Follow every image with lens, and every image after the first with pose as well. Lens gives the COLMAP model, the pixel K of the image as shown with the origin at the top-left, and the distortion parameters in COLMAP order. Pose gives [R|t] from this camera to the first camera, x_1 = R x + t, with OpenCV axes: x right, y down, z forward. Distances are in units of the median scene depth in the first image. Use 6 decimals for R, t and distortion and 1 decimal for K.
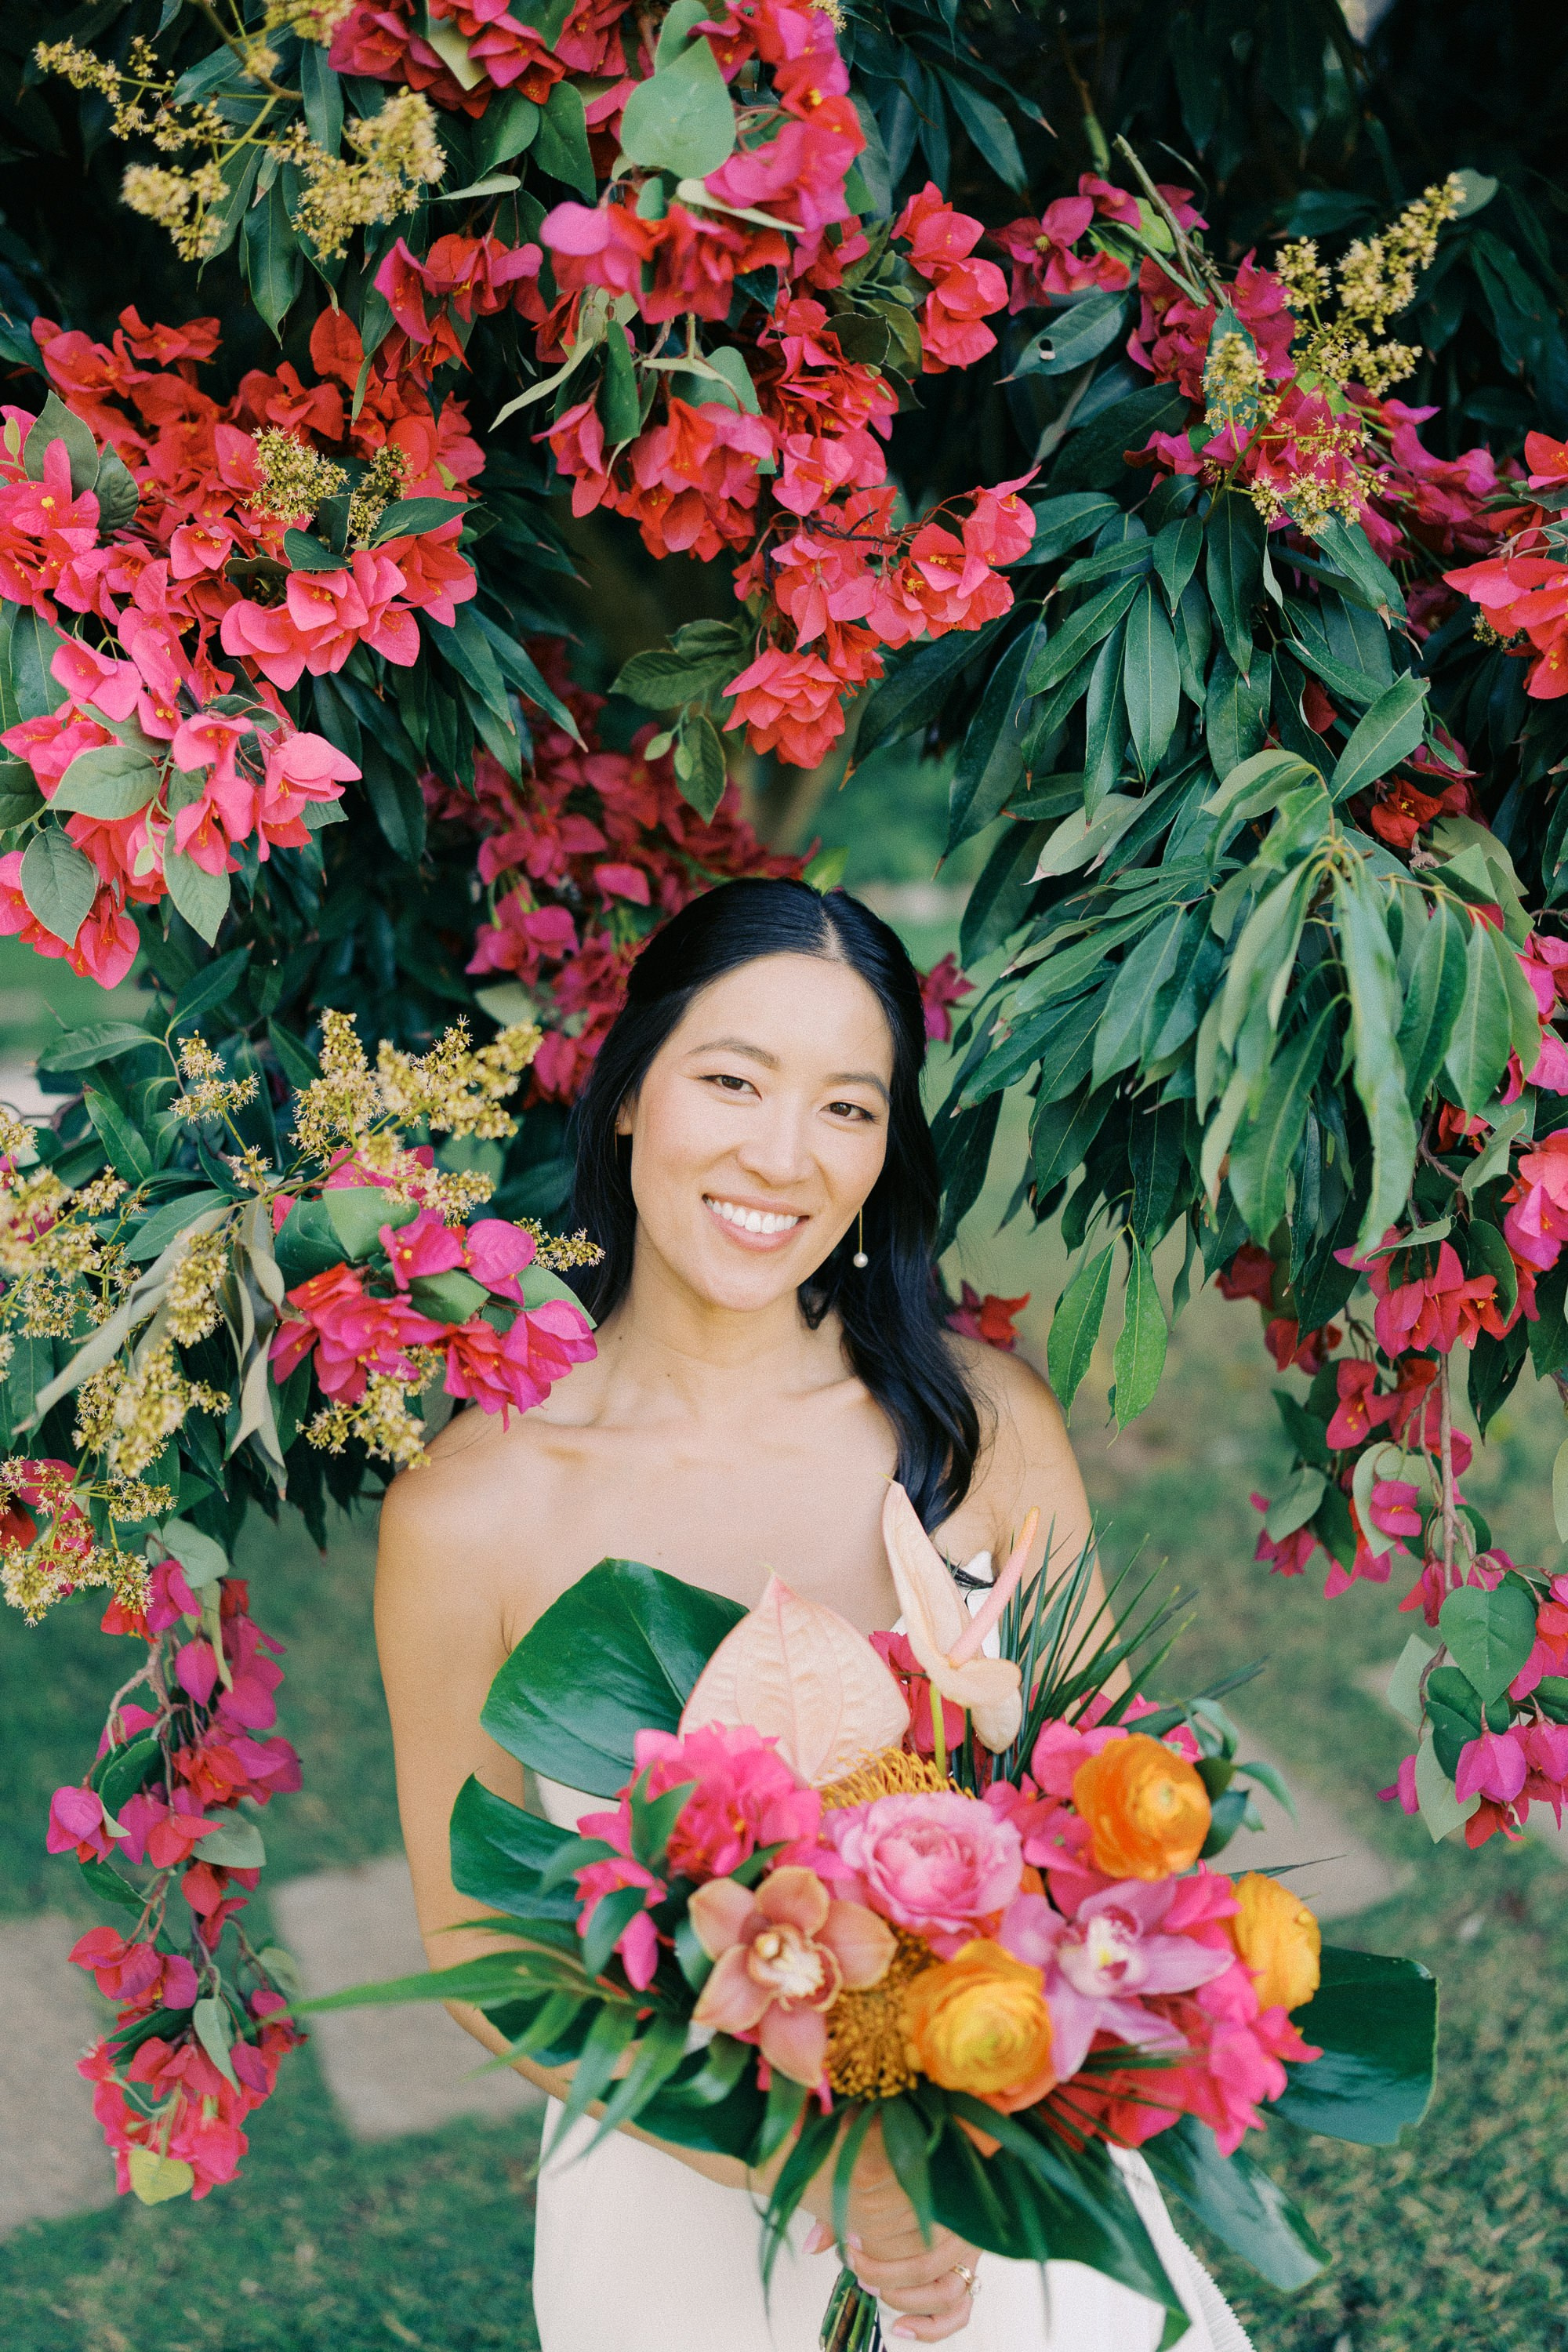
lens RADIAL K [[2408.5, 0, 787.4], [0, 2408.5, 1176.4], [0, 0, 1]] dist [-0.072148, 0.000000]
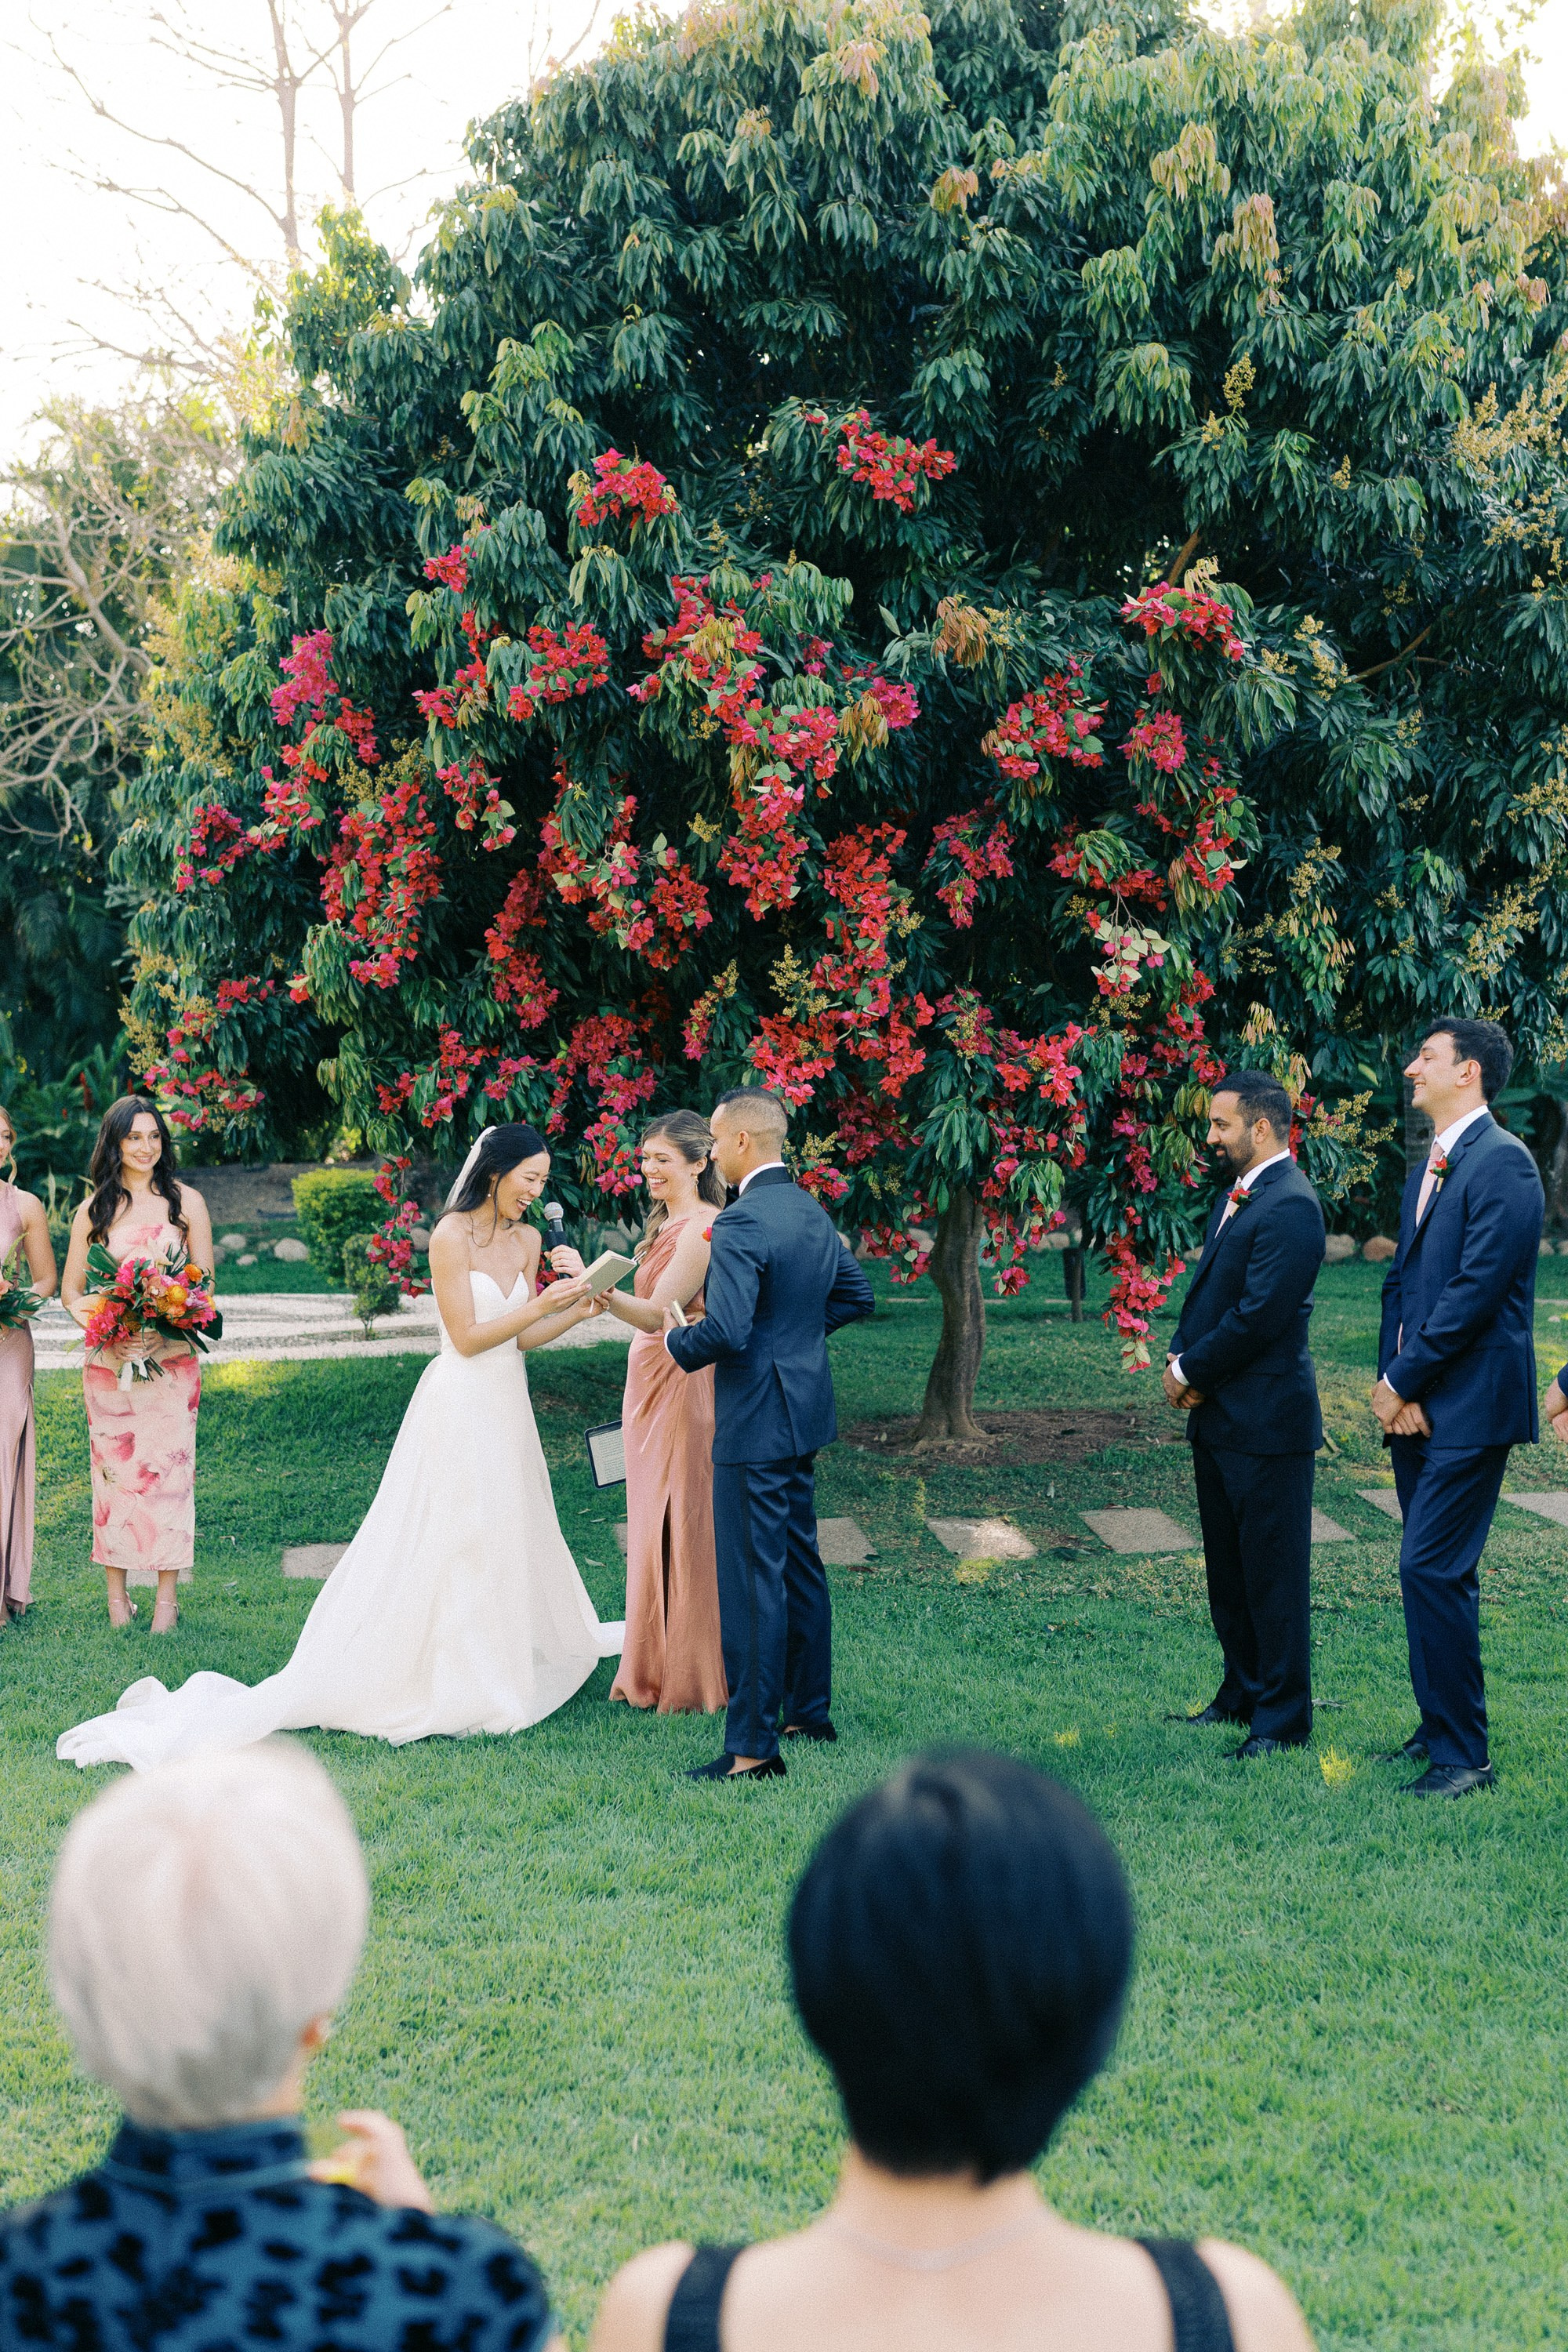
lens RADIAL K [[2408.5, 0, 805.8], [0, 2408.5, 1181.8], [0, 0, 1]] dist [-0.072148, 0.000000]
pose [[0.980760, 0.006578, -0.195107, 0.915672], [-0.044857, 0.980284, -0.192435, 1.129669], [0.189994, 0.197484, 0.961718, -4.457596]]
